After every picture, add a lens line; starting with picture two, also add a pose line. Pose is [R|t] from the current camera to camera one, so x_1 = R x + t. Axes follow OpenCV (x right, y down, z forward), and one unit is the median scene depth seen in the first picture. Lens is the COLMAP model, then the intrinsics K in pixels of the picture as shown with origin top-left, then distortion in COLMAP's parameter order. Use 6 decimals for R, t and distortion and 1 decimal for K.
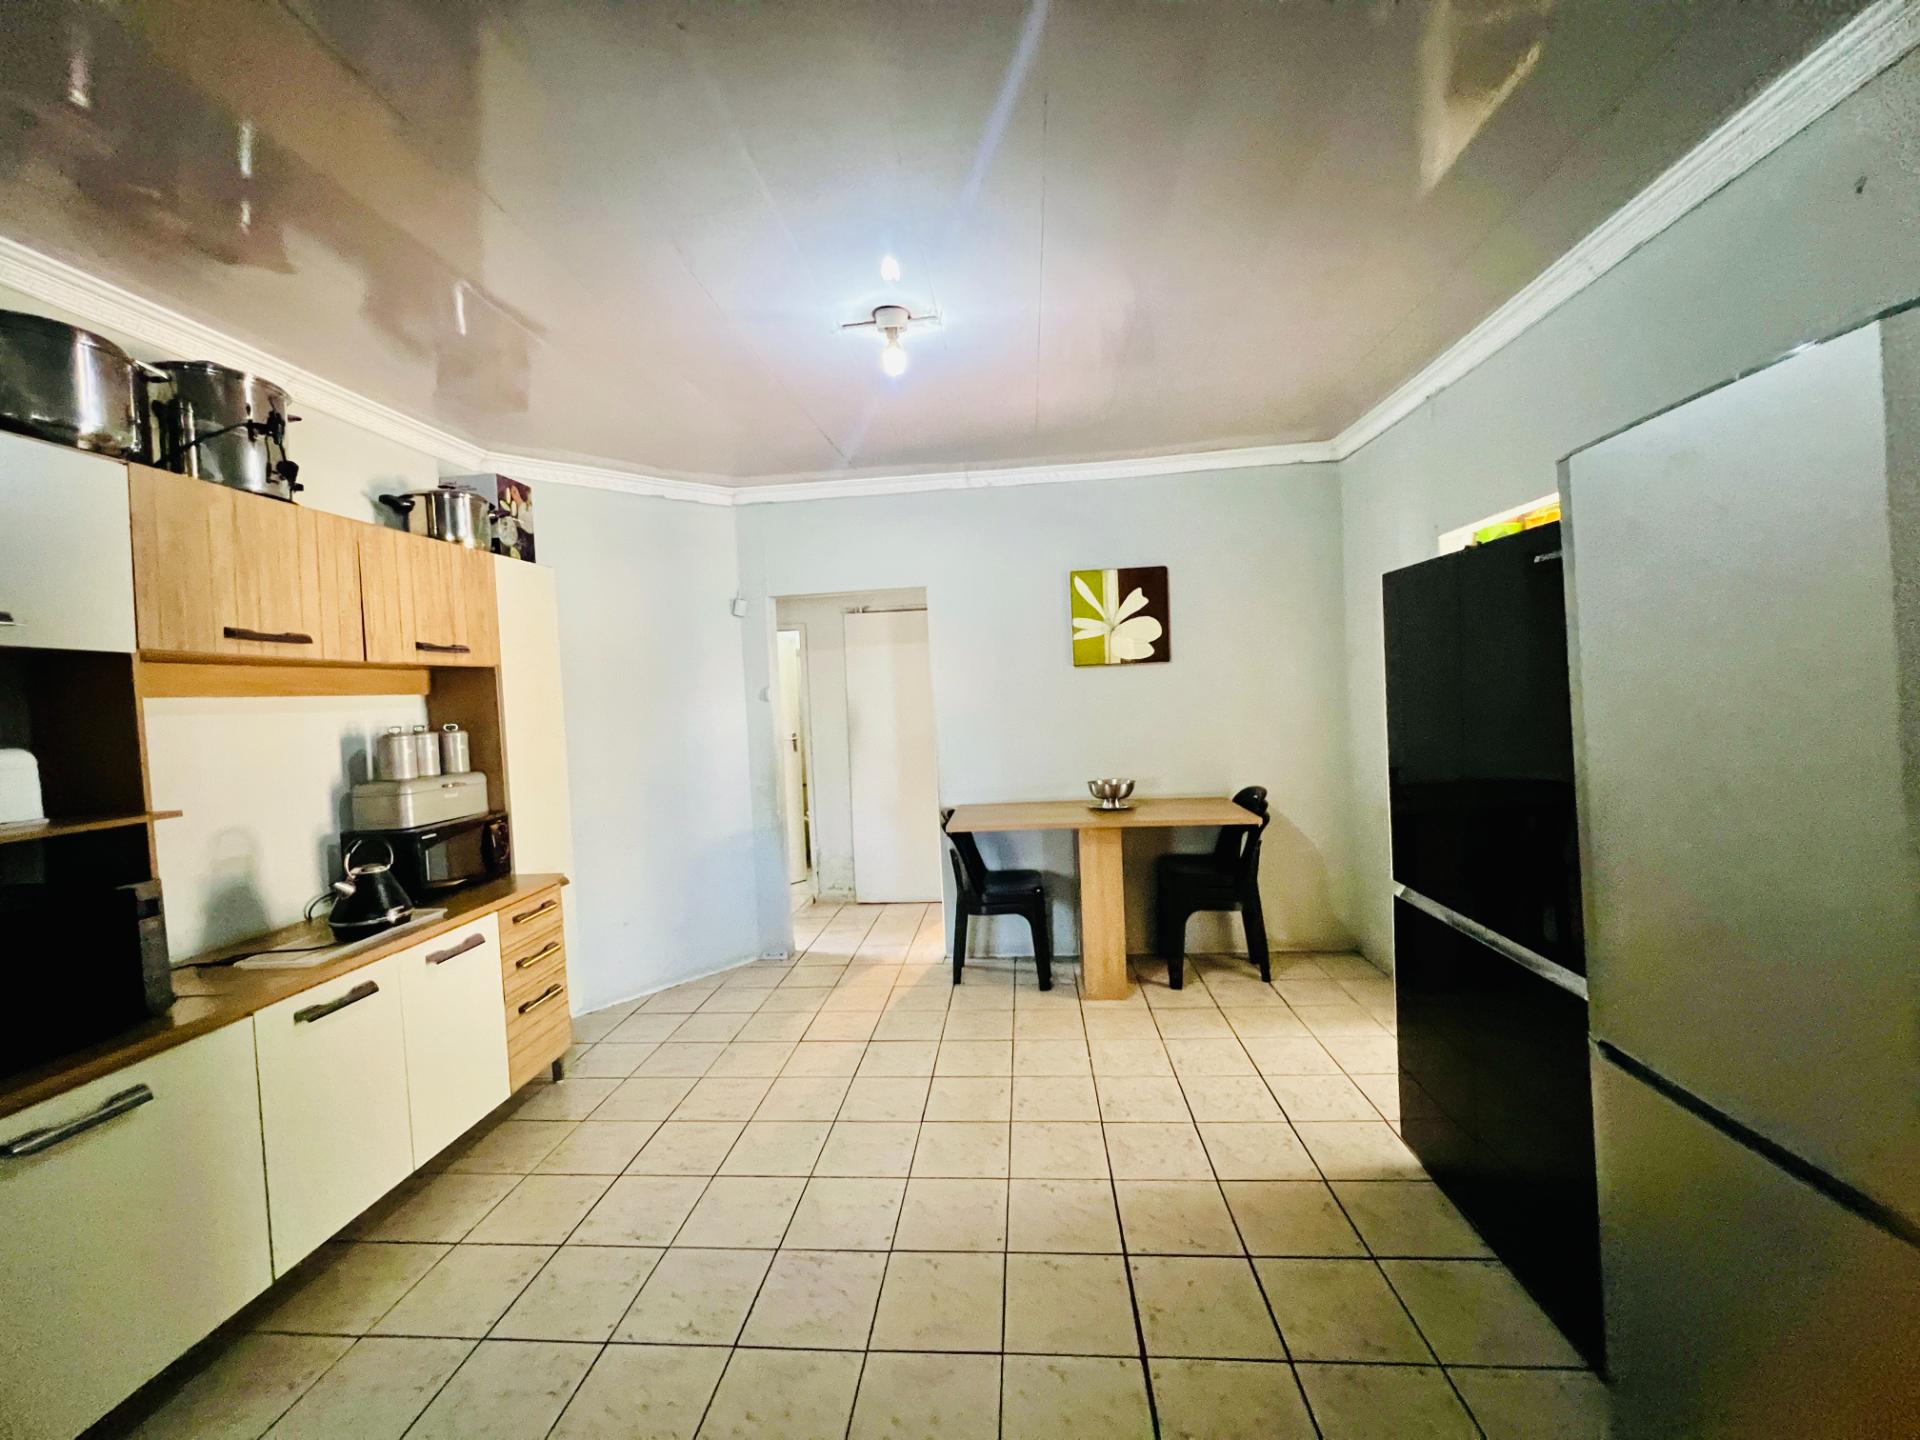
lens RADIAL K [[766.2, 0, 958.6], [0, 766.2, 717.2], [0, 0, 1]] dist [-0.003307, 0.000614]
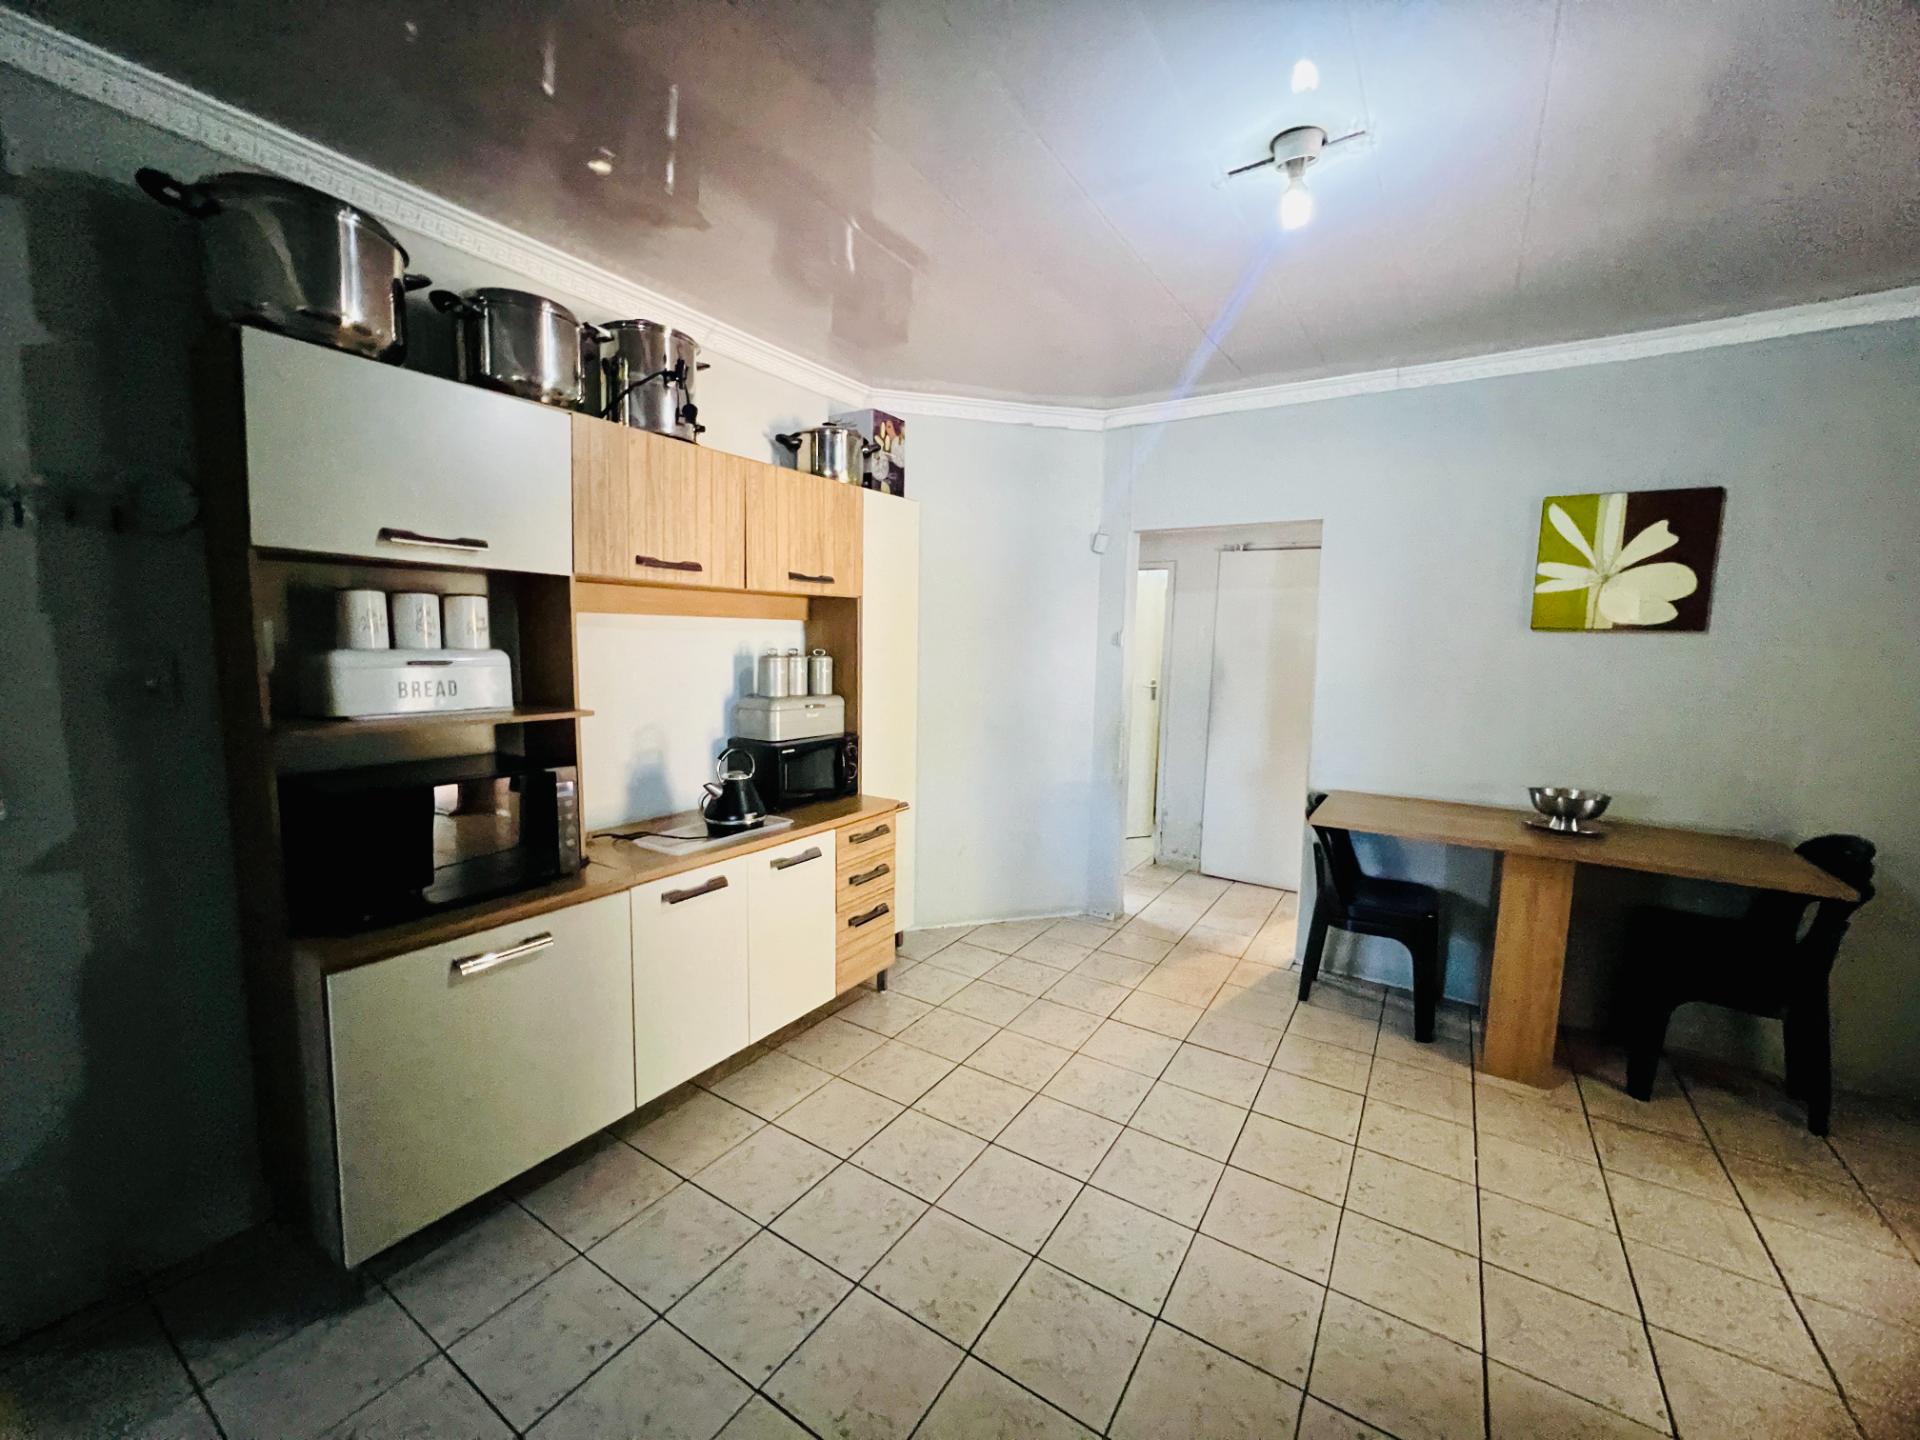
lens RADIAL K [[766.2, 0, 959.4], [0, 766.2, 717.7], [0, 0, 1]] dist [-0.003307, 0.000614]
pose [[0.880920, 0.114762, -0.459139, 0.018354], [-0.077129, 0.991997, 0.099968, -0.016795], [0.466937, -0.052651, 0.882722, 0.116737]]
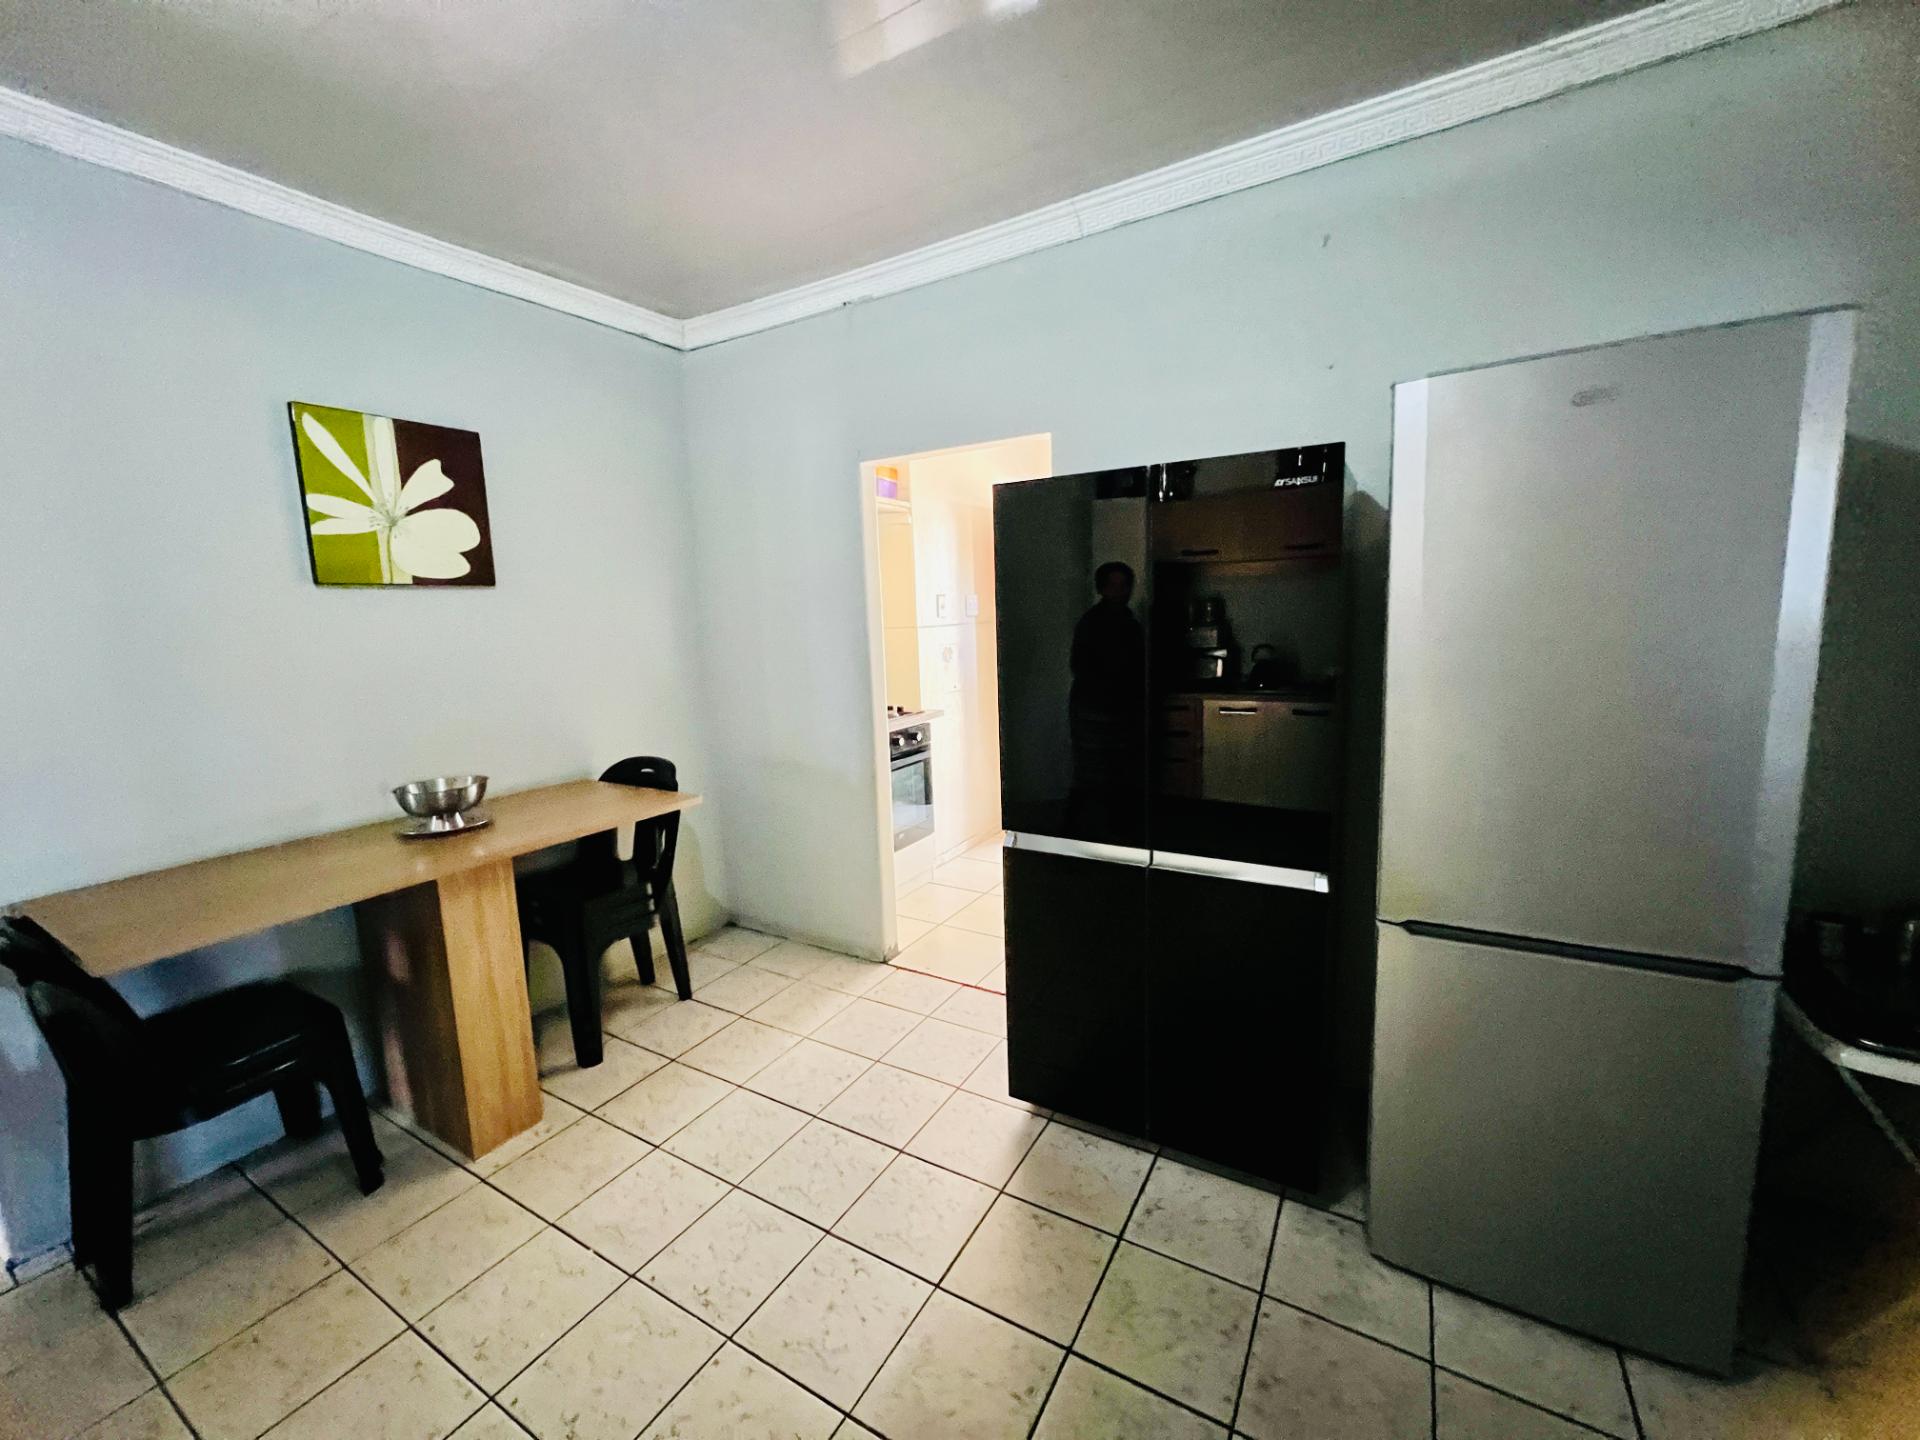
lens RADIAL K [[766.2, 0, 961.9], [0, 766.2, 714.7], [0, 0, 1]] dist [-0.003307, 0.000614]
pose [[0.432944, -0.094759, 0.896426, -0.178060], [0.043813, 0.995496, 0.084072, -0.001382], [-0.900355, 0.002876, 0.435146, 0.450193]]
